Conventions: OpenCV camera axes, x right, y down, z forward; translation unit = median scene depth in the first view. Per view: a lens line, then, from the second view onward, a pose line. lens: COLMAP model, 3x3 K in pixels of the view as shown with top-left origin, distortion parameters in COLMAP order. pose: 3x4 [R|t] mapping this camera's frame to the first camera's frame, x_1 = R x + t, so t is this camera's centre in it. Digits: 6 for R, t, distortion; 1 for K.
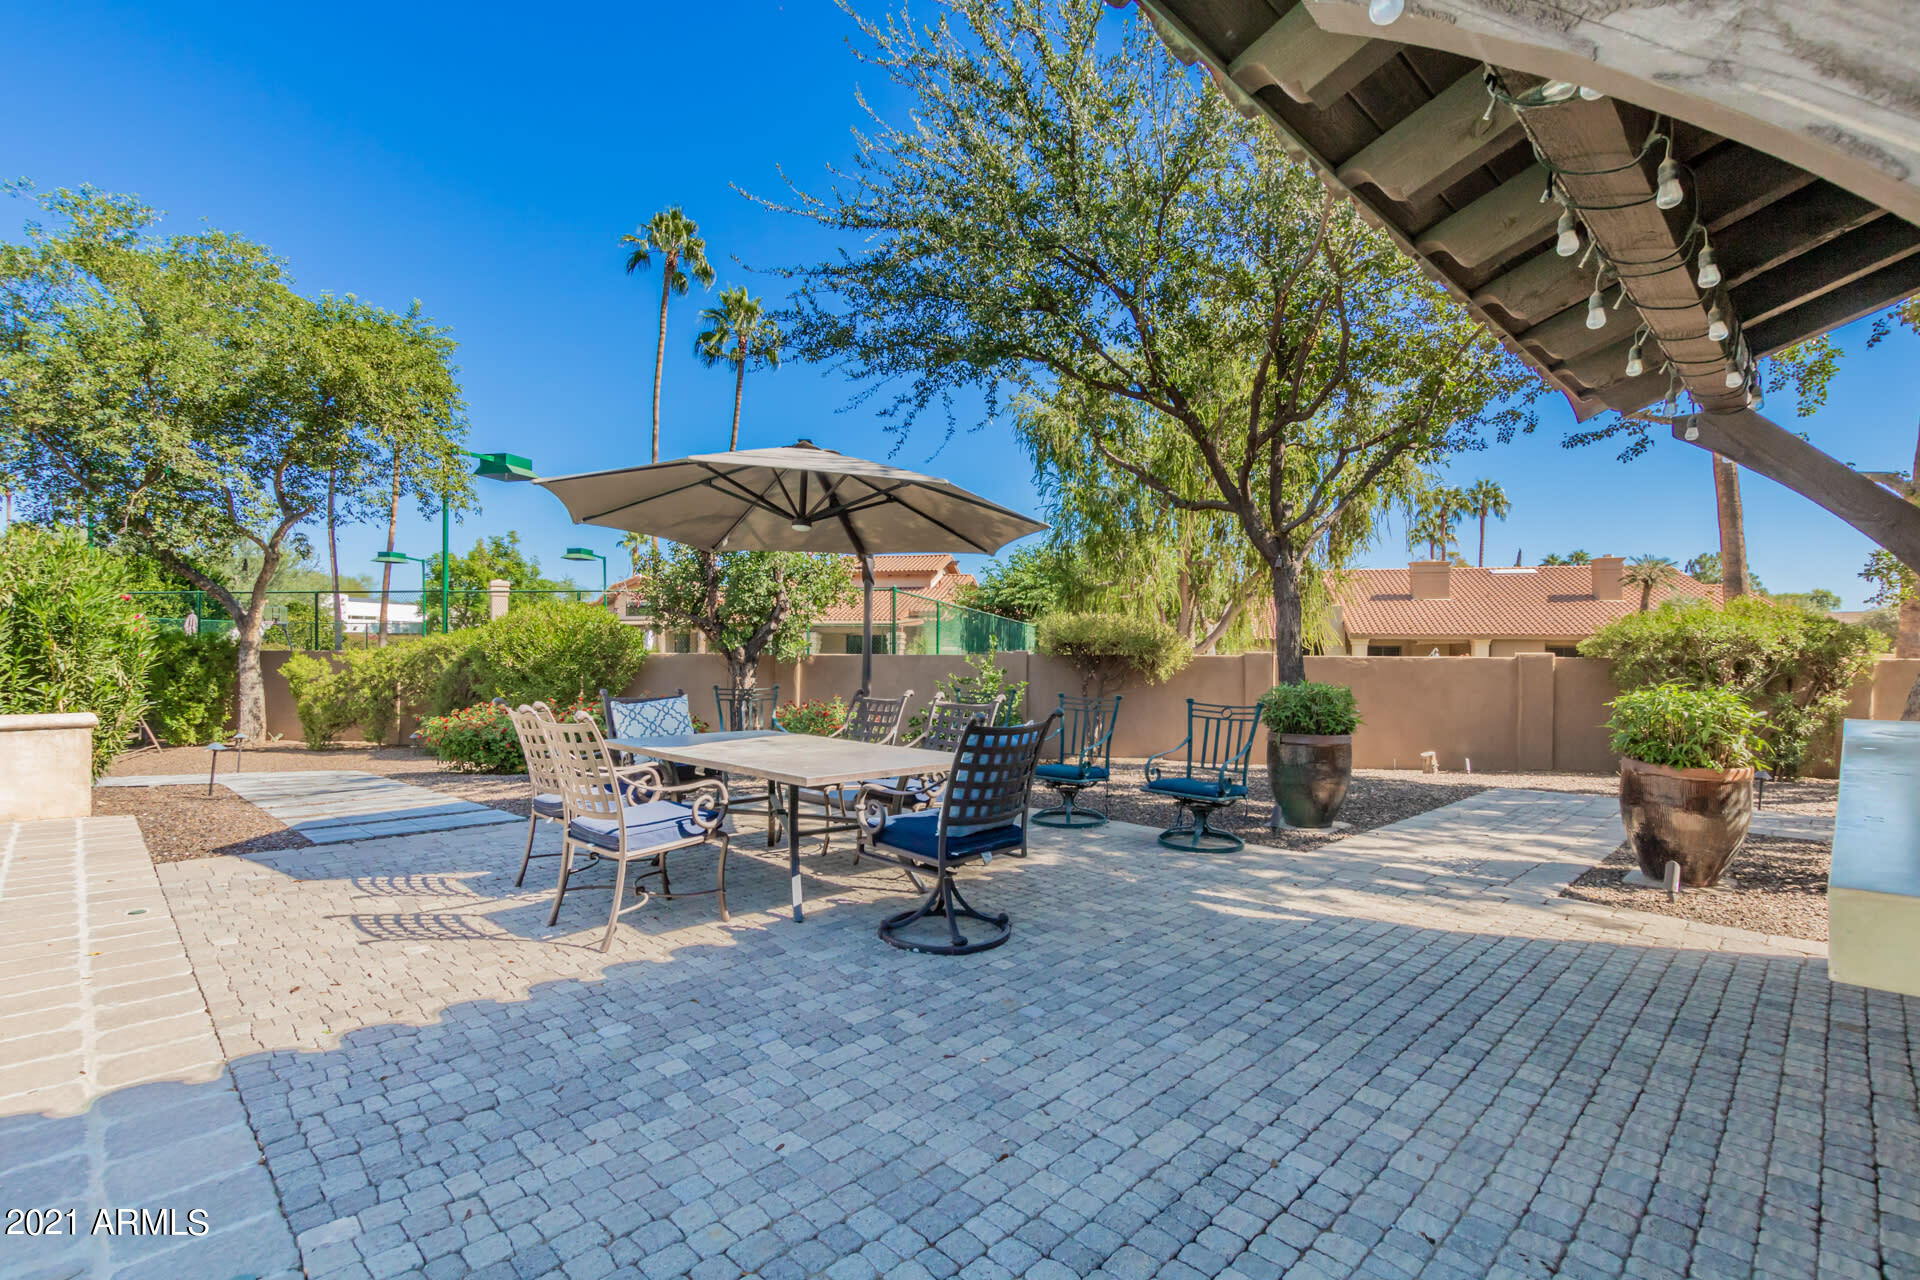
lens RADIAL K [[877.4, 0, 955.3], [0, 877.4, 654.0], [0, 0, 1]] dist [0.005699, 0.000533]
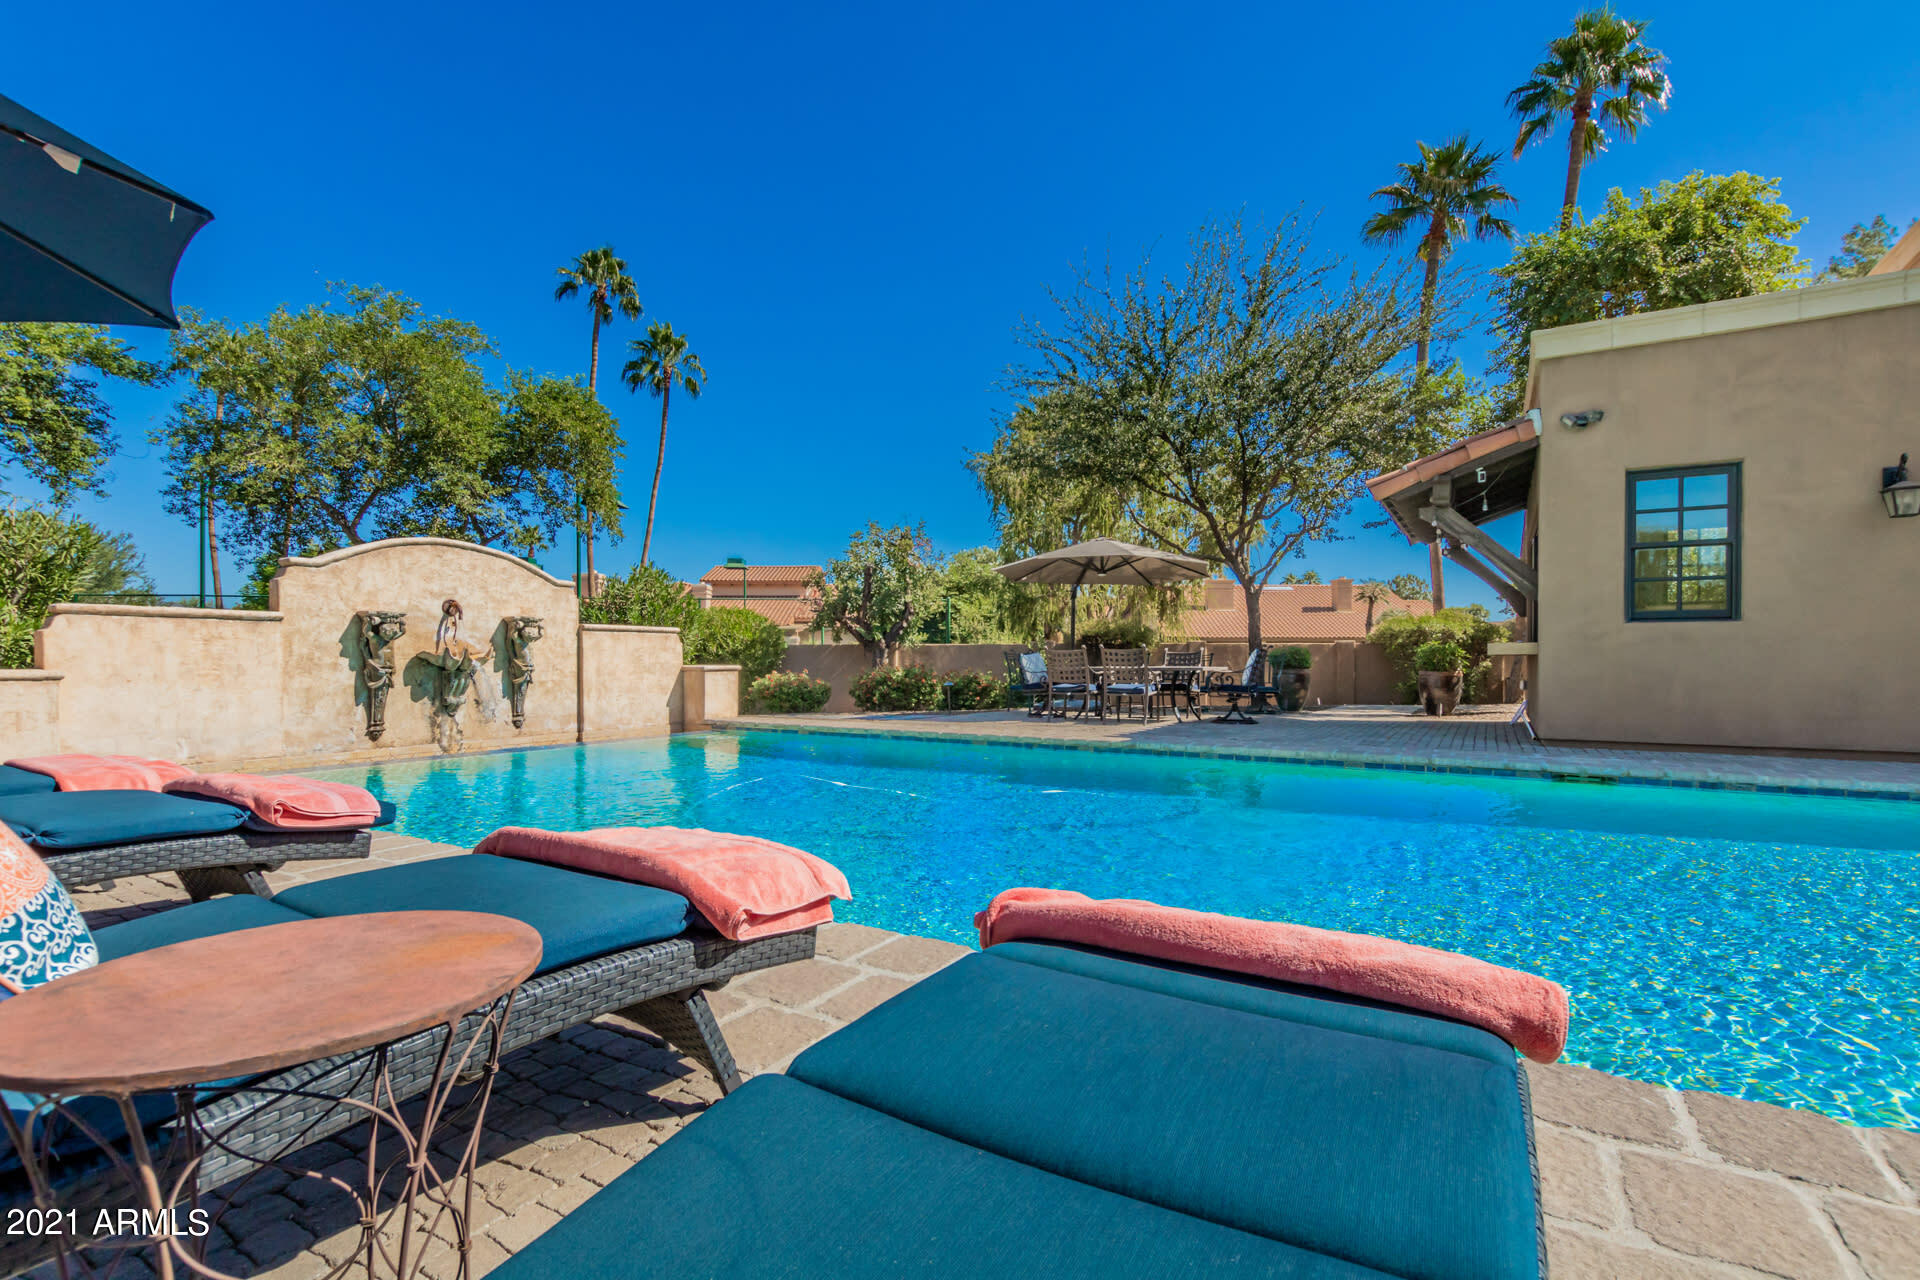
lens RADIAL K [[877.4, 0, 955.3], [0, 877.4, 654.0], [0, 0, 1]] dist [0.005699, 0.000533]
pose [[0.969669, -0.004310, 0.244382, -0.166779], [0.006330, 0.999952, -0.007479, 0.011030], [-0.244338, 0.008799, 0.969650, -0.162894]]
